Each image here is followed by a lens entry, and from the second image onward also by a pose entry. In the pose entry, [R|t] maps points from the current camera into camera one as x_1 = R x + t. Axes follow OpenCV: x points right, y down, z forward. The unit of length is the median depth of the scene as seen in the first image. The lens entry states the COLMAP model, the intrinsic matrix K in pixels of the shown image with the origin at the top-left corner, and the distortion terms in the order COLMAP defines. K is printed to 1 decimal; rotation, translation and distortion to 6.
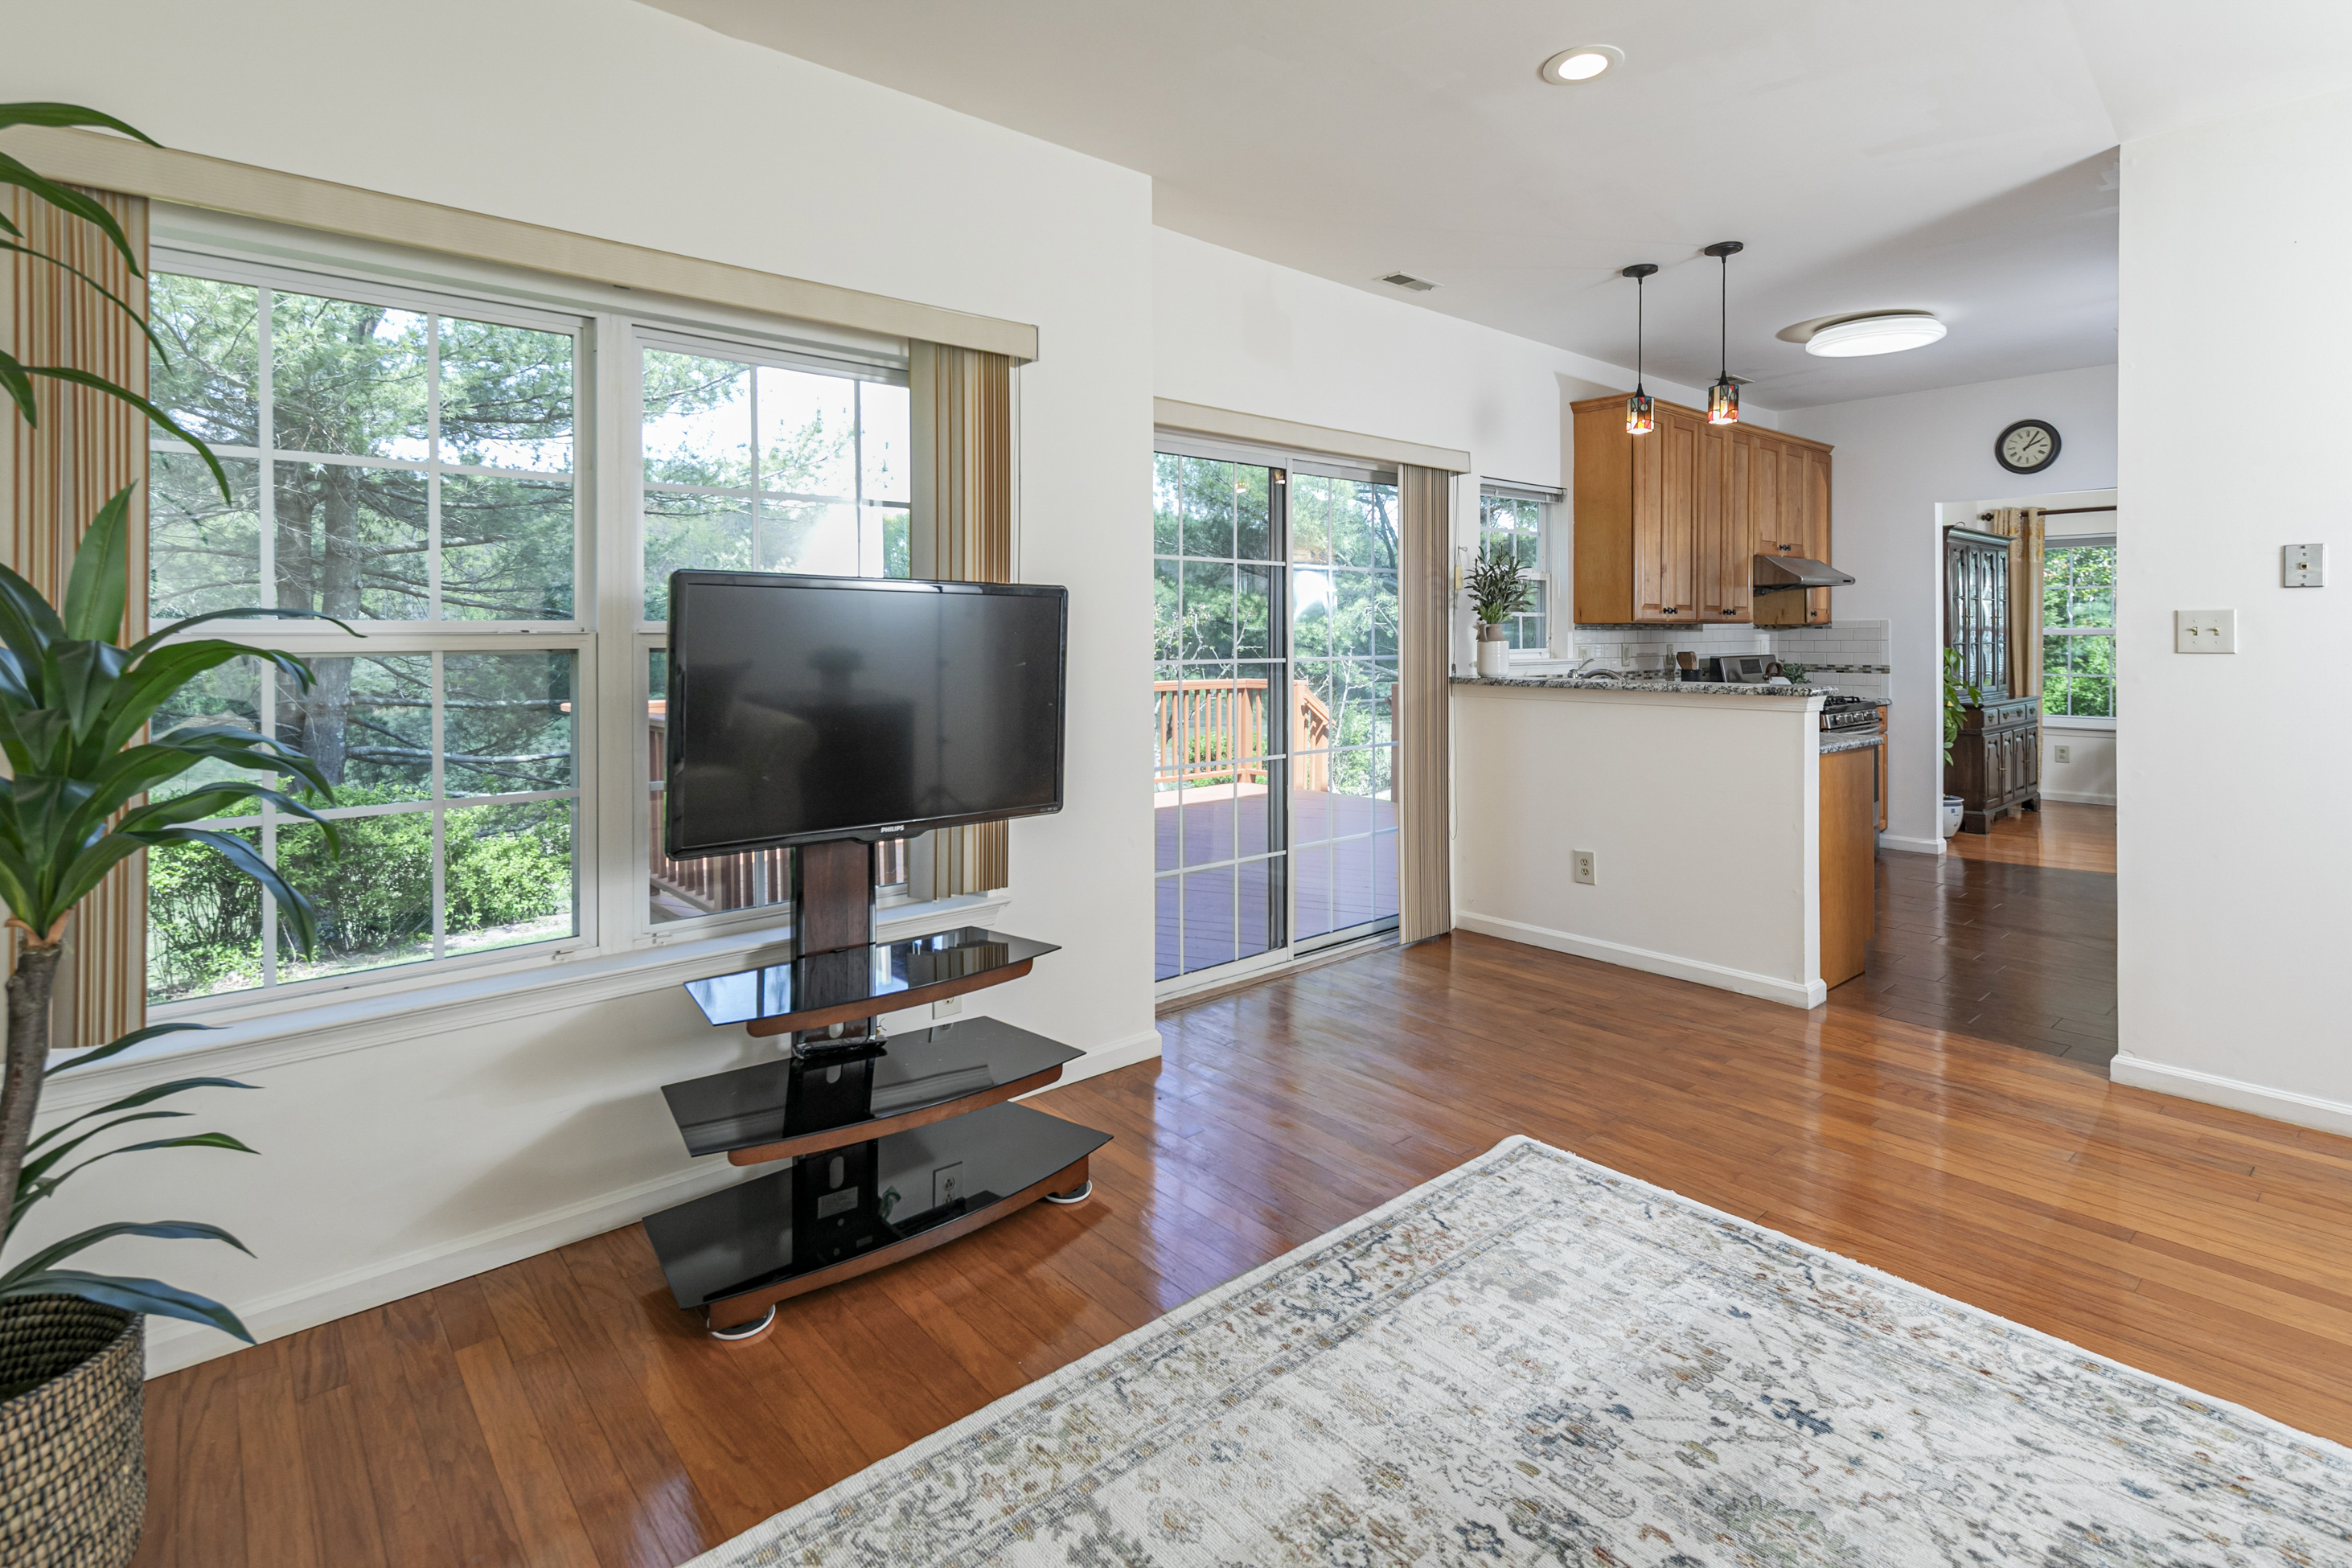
lens RADIAL K [[1140.4, 0, 1174.6], [0, 1140.4, 621.5], [0, 0, 1]] dist [0.009744, -0.000277]
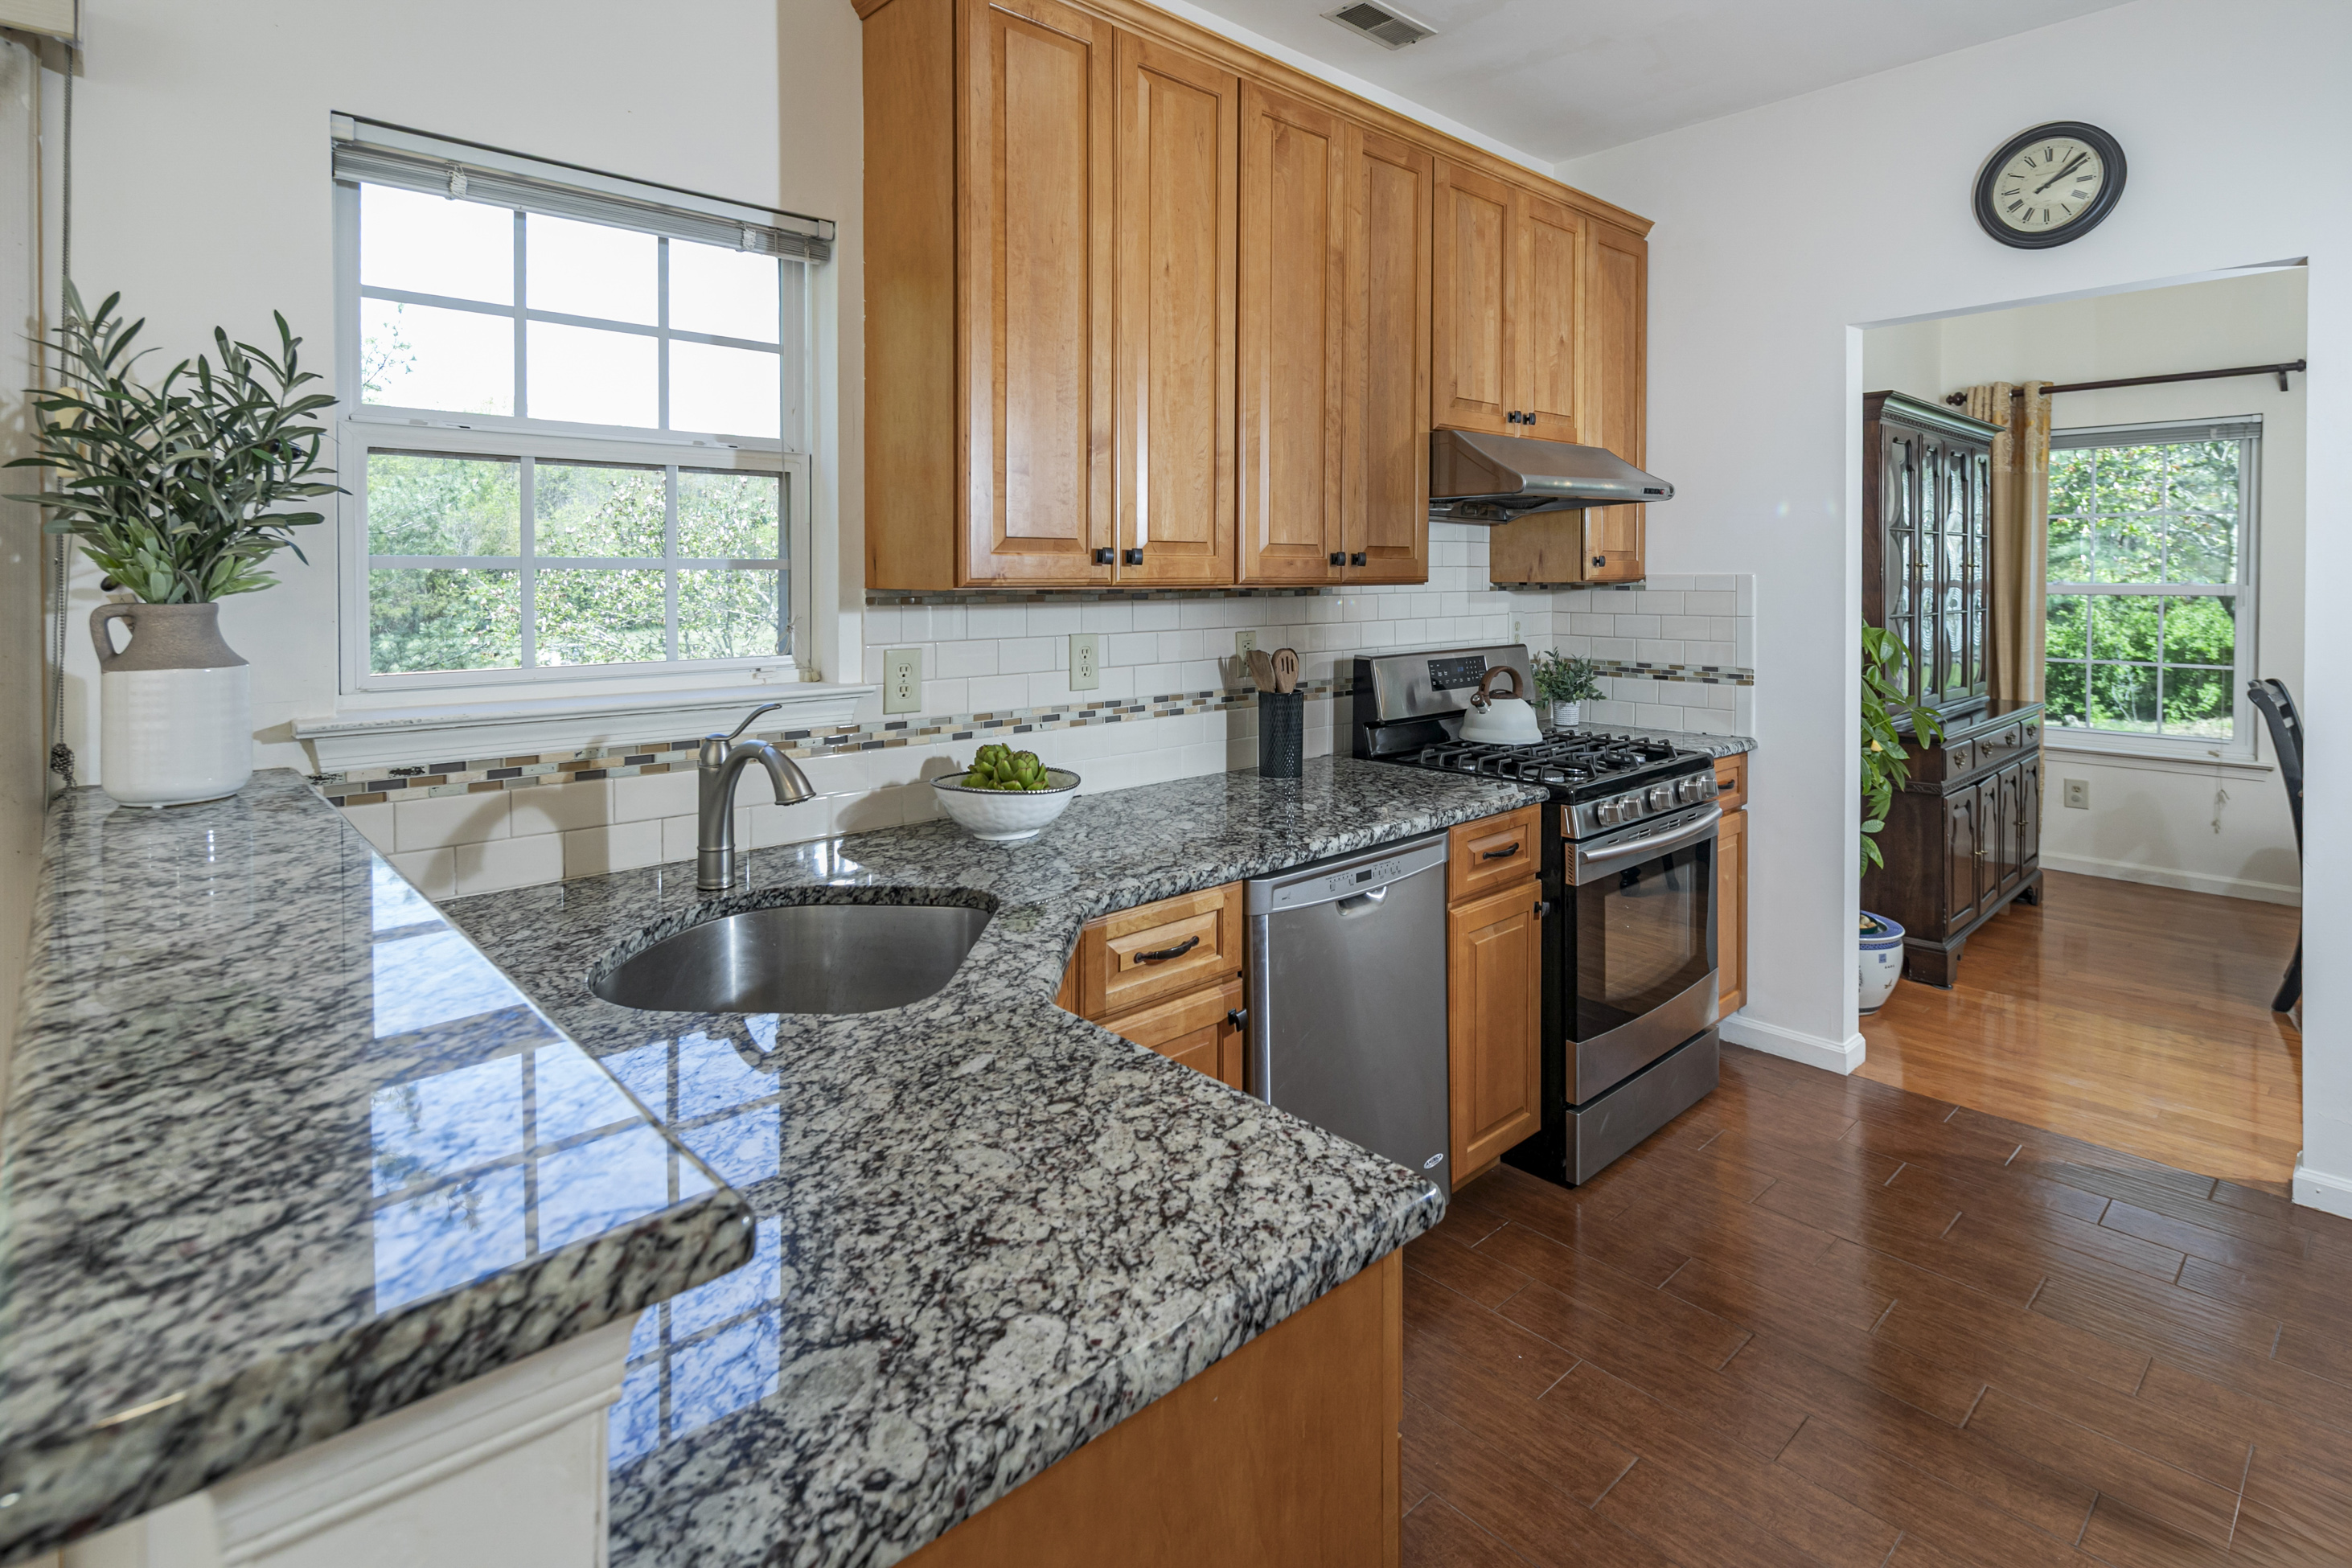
lens RADIAL K [[1150.1, 0, 1166.9], [0, 1150.1, 585.3], [0, 0, 1]] dist [0.013379, -0.000524]
pose [[0.999818, -0.002309, 0.018921, 0.353927], [0.001979, 0.999845, 0.017481, -0.005396], [-0.018959, -0.017440, 0.999668, 0.498199]]
